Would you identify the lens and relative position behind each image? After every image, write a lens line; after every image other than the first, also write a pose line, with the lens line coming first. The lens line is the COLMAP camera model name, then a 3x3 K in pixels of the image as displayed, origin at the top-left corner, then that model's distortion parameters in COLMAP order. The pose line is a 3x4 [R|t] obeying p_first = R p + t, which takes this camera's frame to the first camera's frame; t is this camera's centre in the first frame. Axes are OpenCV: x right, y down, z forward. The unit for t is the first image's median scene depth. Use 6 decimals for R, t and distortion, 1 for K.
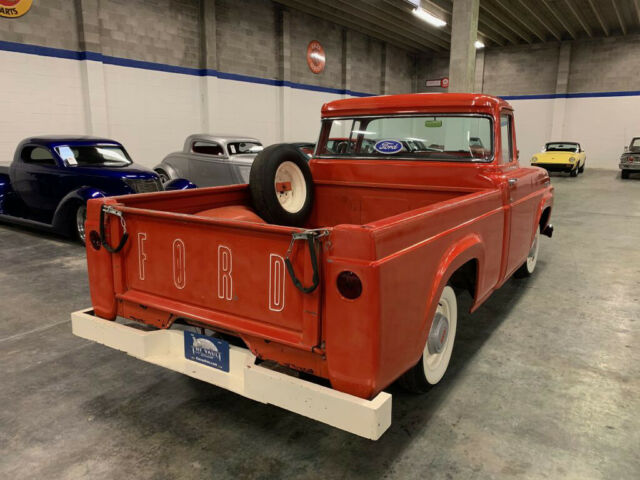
lens RADIAL K [[490.8, 0, 314.8], [0, 490.8, 238.0], [0, 0, 1]] dist [0.011192, -0.012454]
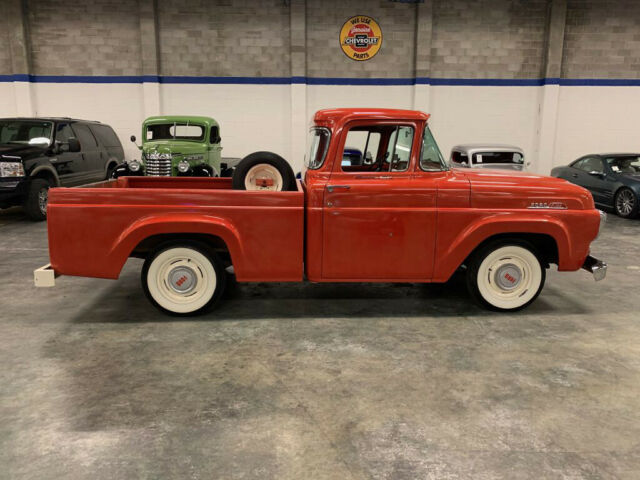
lens RADIAL K [[490.8, 0, 323.9], [0, 490.8, 238.9], [0, 0, 1]] dist [0.011192, -0.012454]
pose [[0.595757, 0.148360, -0.789343, 0.486436], [-0.163896, 0.984568, 0.061352, -0.024874], [0.786264, 0.092819, 0.610879, 0.126480]]
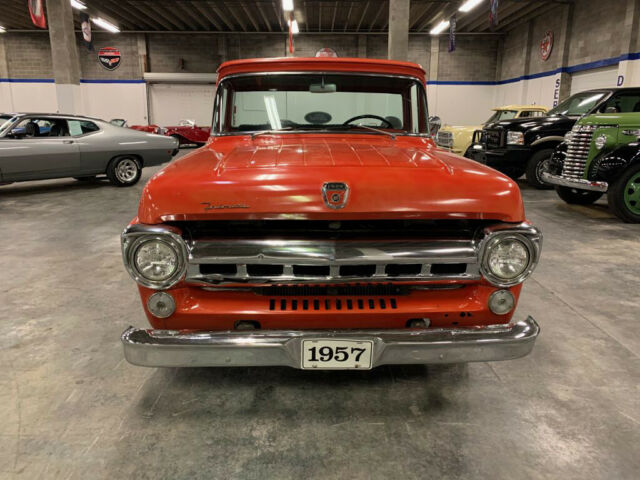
lens RADIAL K [[490.8, 0, 319.8], [0, 490.8, 236.2], [0, 0, 1]] dist [0.011192, -0.012454]
pose [[-0.816074, 0.125562, -0.564143, 0.336644], [-0.127068, 0.913250, 0.387076, -0.155039], [0.563805, 0.387567, -0.729325, 0.800818]]
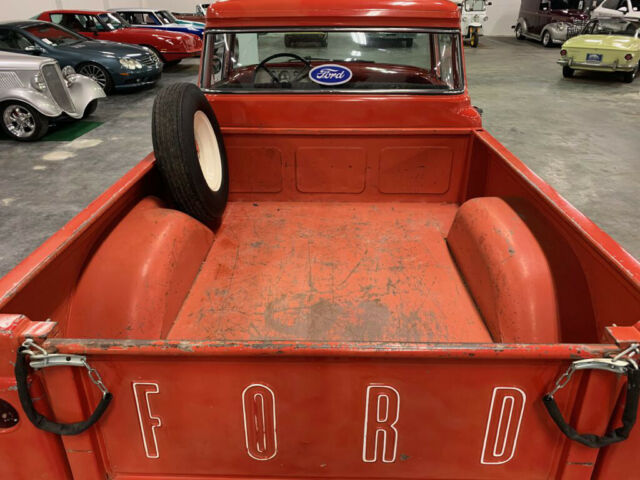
lens RADIAL K [[490.8, 0, 316.7], [0, 490.8, 239.1], [0, 0, 1]] dist [0.011192, -0.012454]
pose [[0.854198, -0.234744, 0.463941, -0.106966], [0.108101, 0.952965, 0.283147, -0.067838], [-0.508587, -0.191711, 0.839396, 0.150538]]
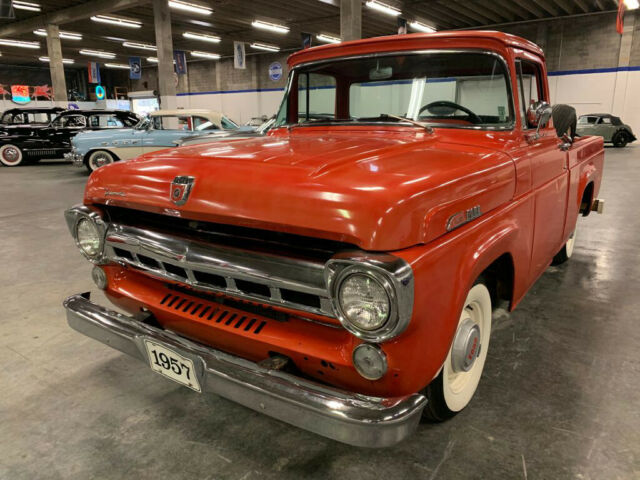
lens RADIAL K [[490.8, 0, 316.9], [0, 490.8, 242.0], [0, 0, 1]] dist [0.011192, -0.012454]
pose [[-0.999309, -0.002820, 0.037059, 0.147132], [0.013683, 0.899170, 0.437386, -0.155120], [-0.034555, 0.437591, -0.898510, 0.822017]]
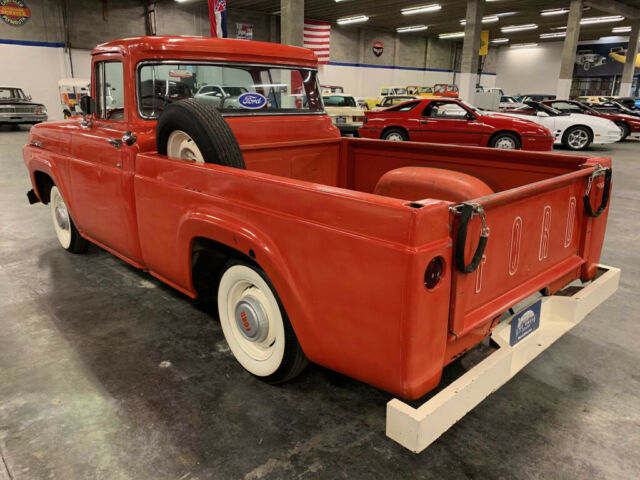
lens RADIAL K [[490.8, 0, 320.4], [0, 490.8, 239.4], [0, 0, 1]] dist [0.011192, -0.012454]
pose [[0.235190, -0.278537, 0.931184, -0.293694], [0.184405, 0.953444, 0.238620, -0.057083], [-0.954296, 0.115594, 0.275604, 0.279764]]
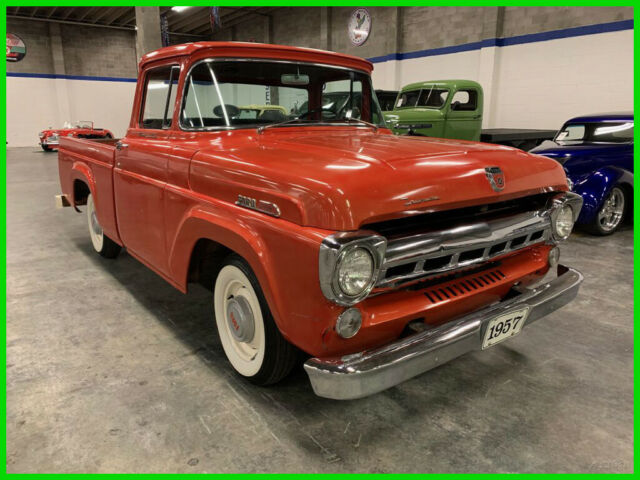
lens RADIAL K [[476.6, 0, 315.2], [0, 476.6, 242.6], [0, 0, 1]] dist [0.007795, -0.001347]
pose [[-0.330697, 0.229405, -0.915430, 0.444888], [-0.197548, 0.931690, 0.304843, -0.113073], [0.922829, 0.281652, -0.262789, 0.630376]]
